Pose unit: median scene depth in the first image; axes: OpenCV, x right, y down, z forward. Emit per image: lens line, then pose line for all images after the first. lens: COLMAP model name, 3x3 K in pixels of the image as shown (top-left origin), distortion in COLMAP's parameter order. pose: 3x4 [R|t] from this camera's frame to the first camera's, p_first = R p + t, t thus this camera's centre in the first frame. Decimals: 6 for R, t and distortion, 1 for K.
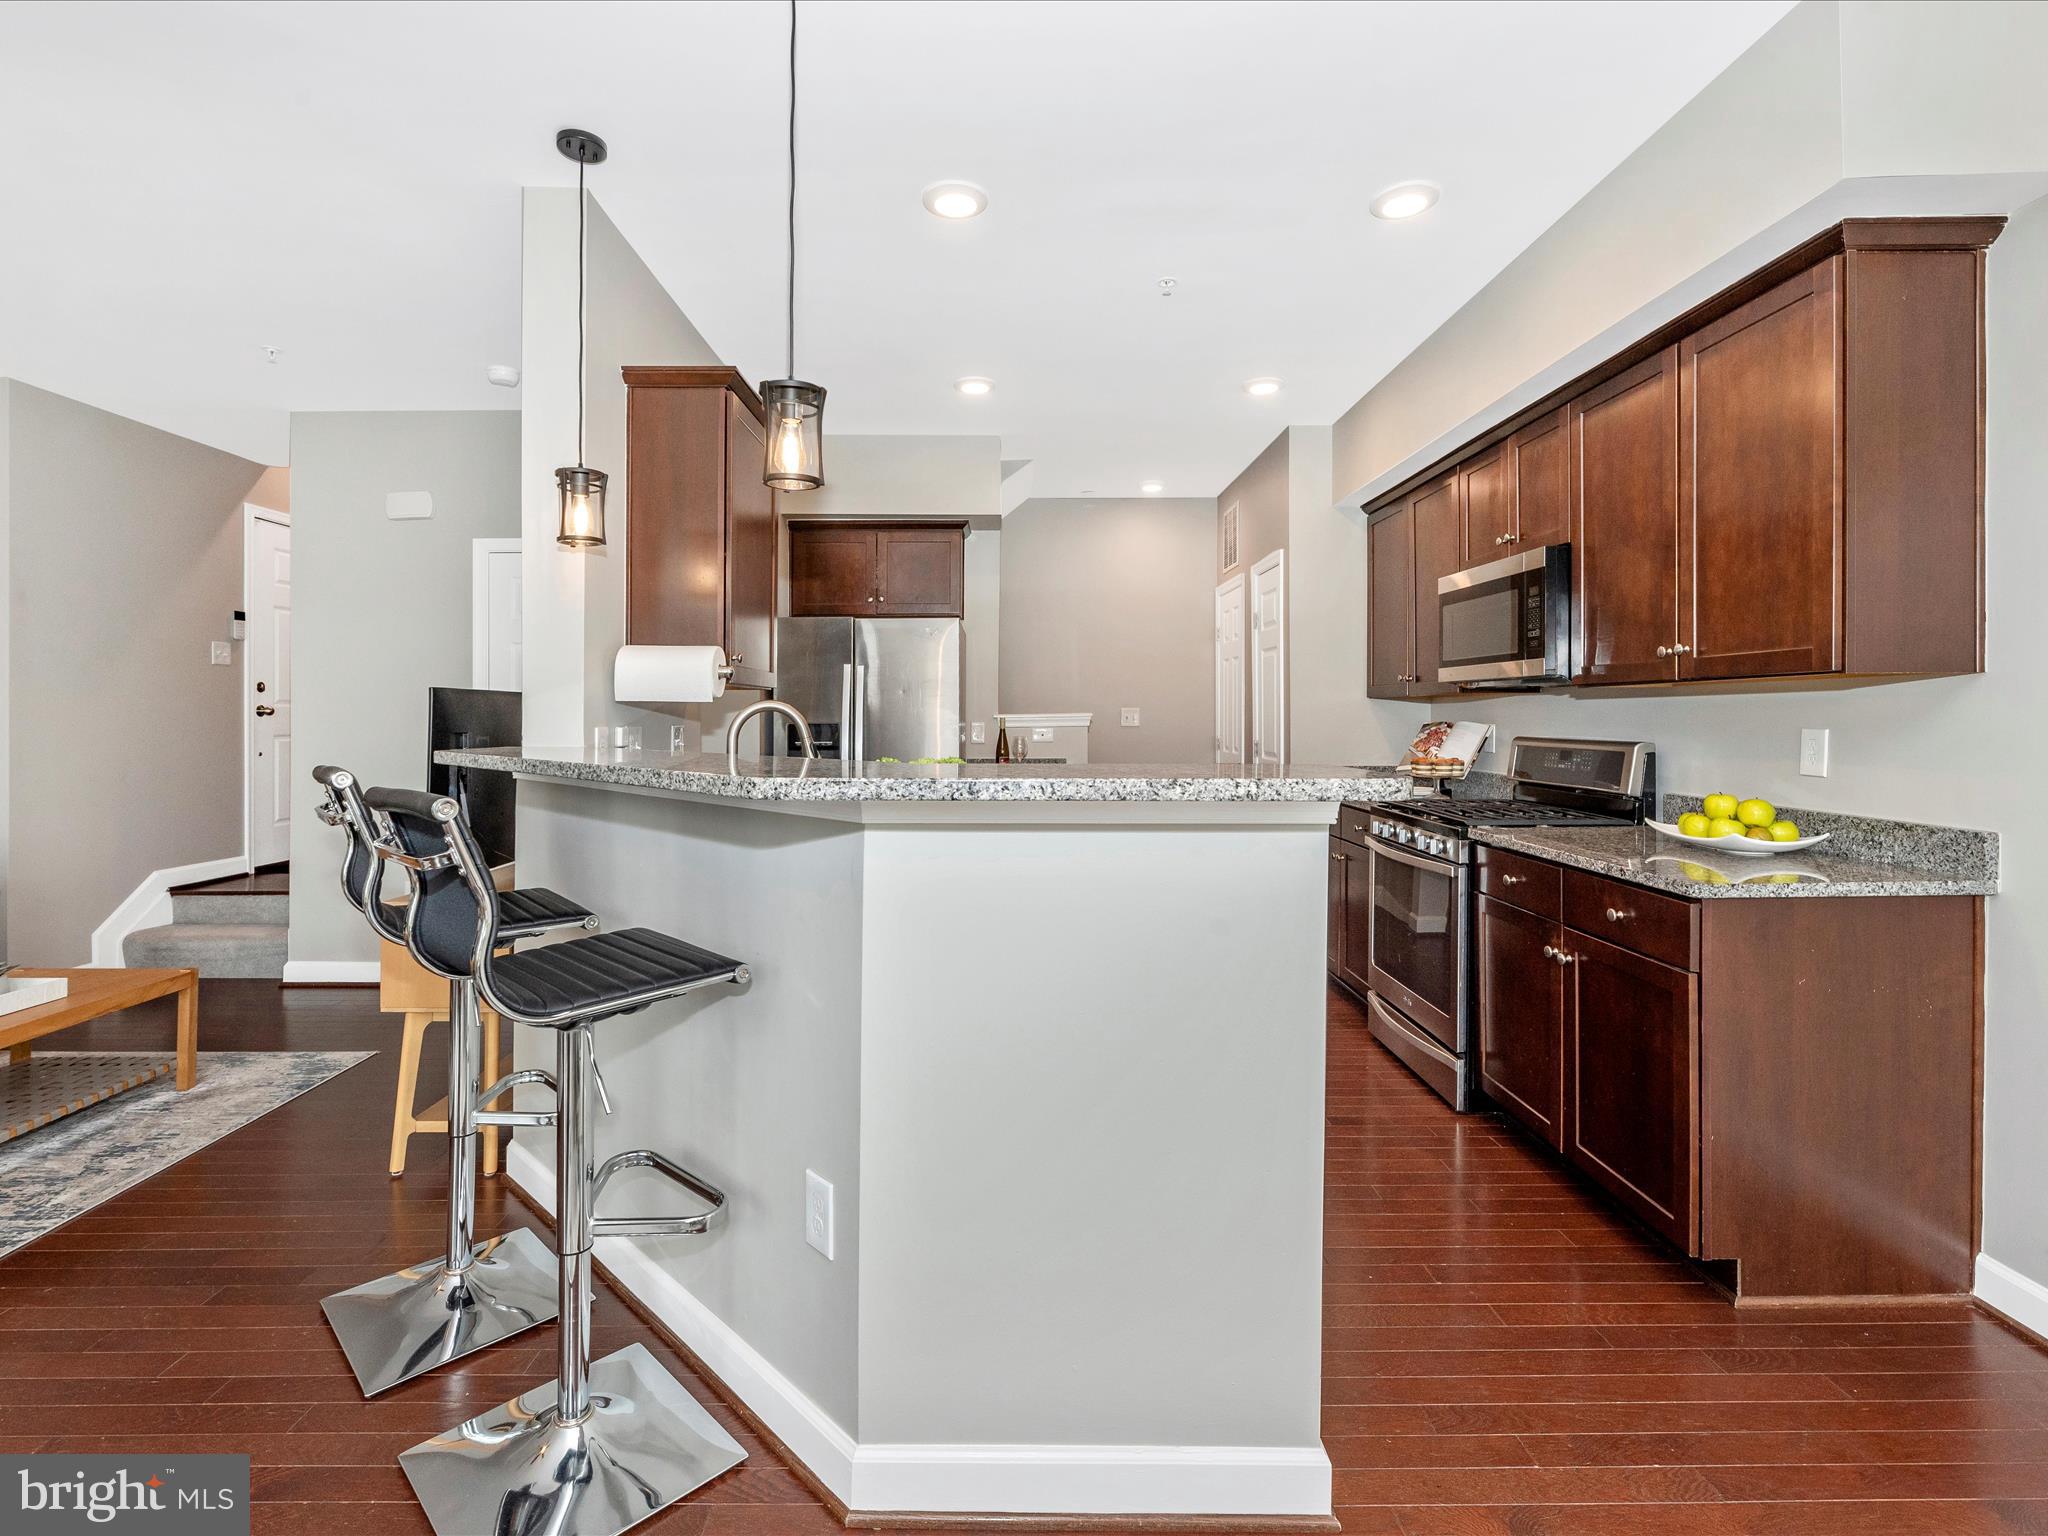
lens RADIAL K [[978.1, 0, 991.9], [0, 978.1, 721.5], [0, 0, 1]] dist [0.002612, 0.000662]
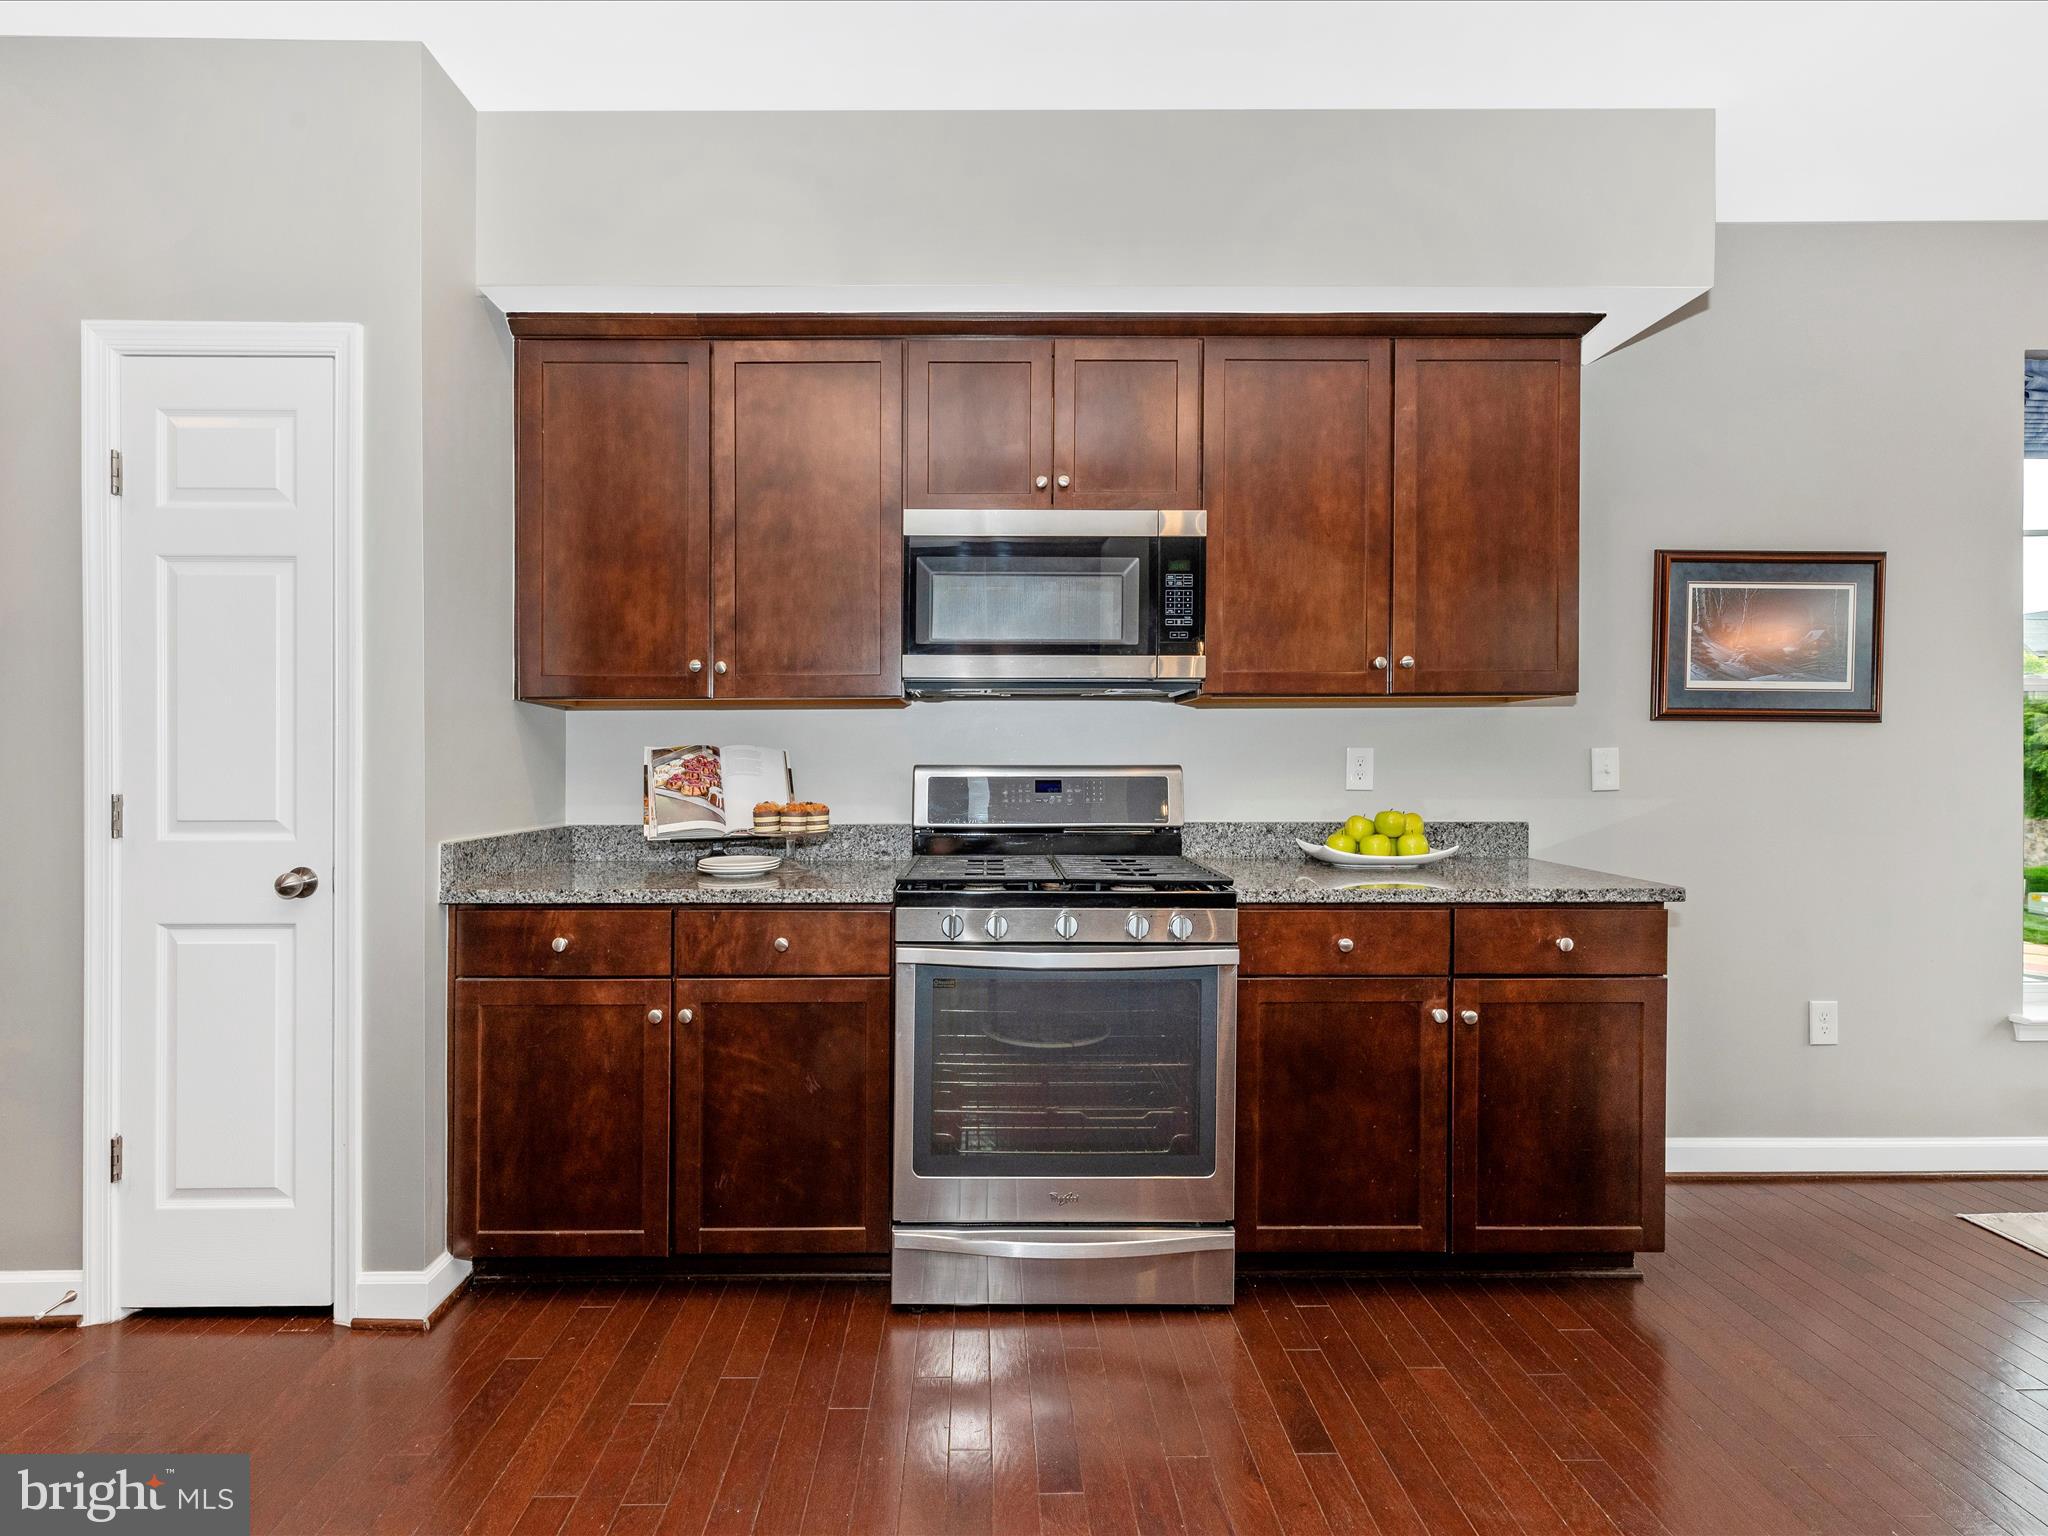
lens RADIAL K [[965.9, 0, 981.9], [0, 965.9, 750.6], [0, 0, 1]] dist [0.001231, -0.000510]
pose [[-0.010167, 0.016950, 0.999805, -0.134380], [0.006524, 0.999836, -0.016884, 0.014744], [-0.999927, 0.006351, -0.010276, 0.844230]]
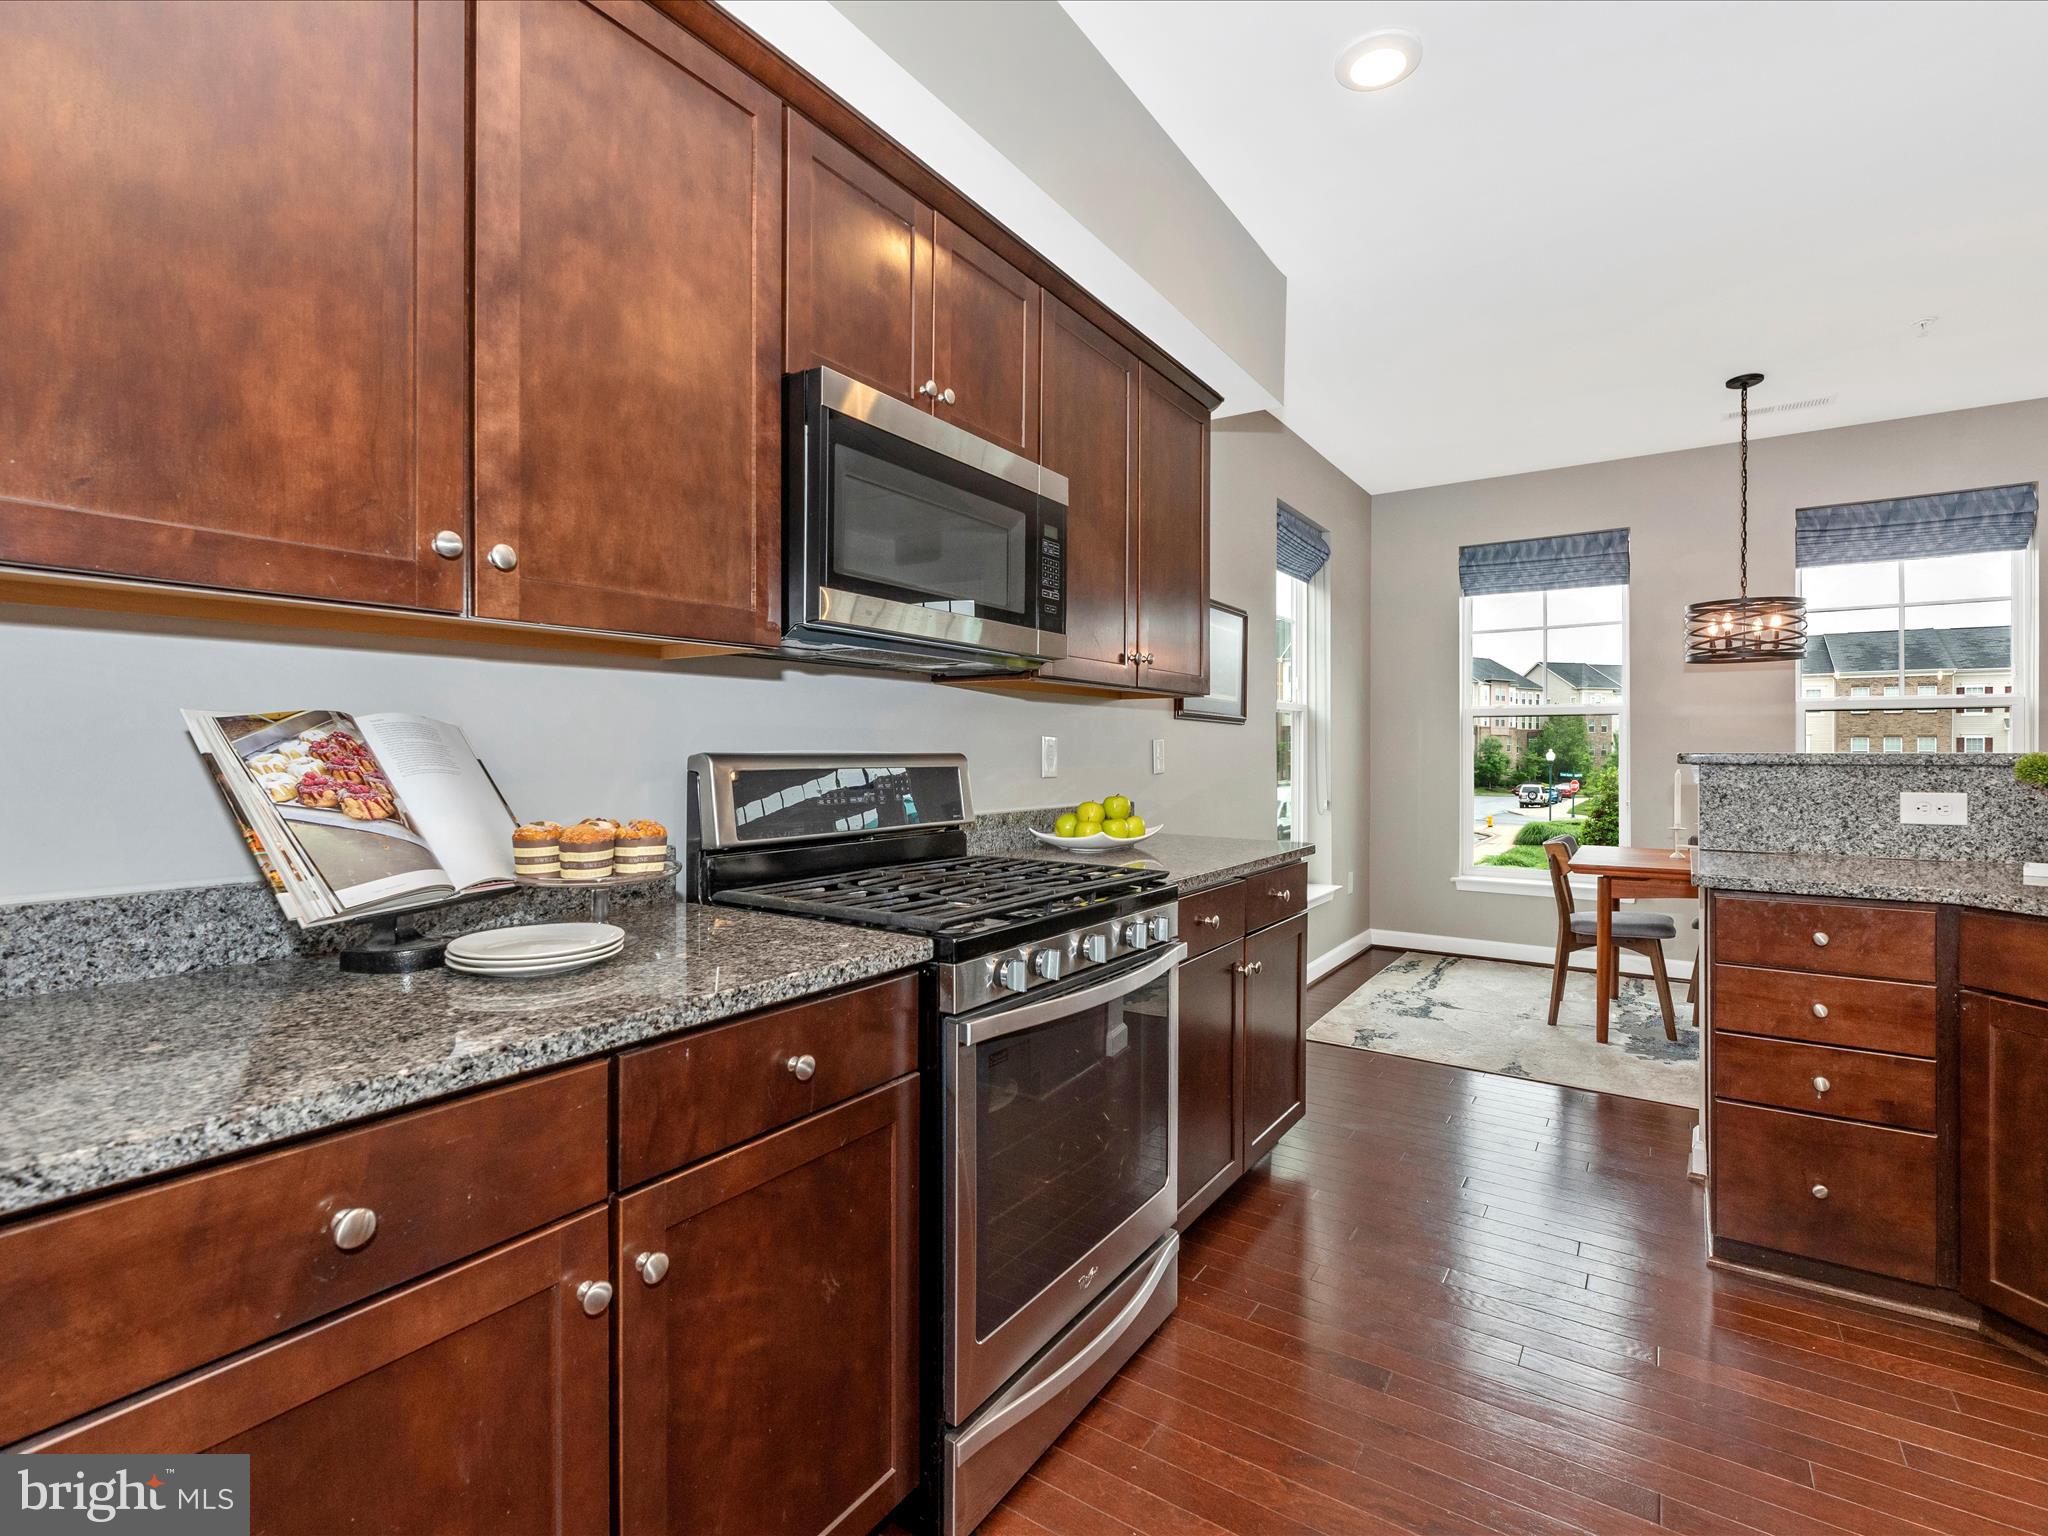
lens RADIAL K [[954.3, 0, 1024.2], [0, 954.3, 746.4], [0, 0, 1]] dist [0.000202, -0.000442]
pose [[-0.835438, 0.003815, 0.549572, 0.152570], [0.003439, 0.999993, -0.001713, 0.011620], [-0.549574, 0.000459, -0.835445, 1.138214]]
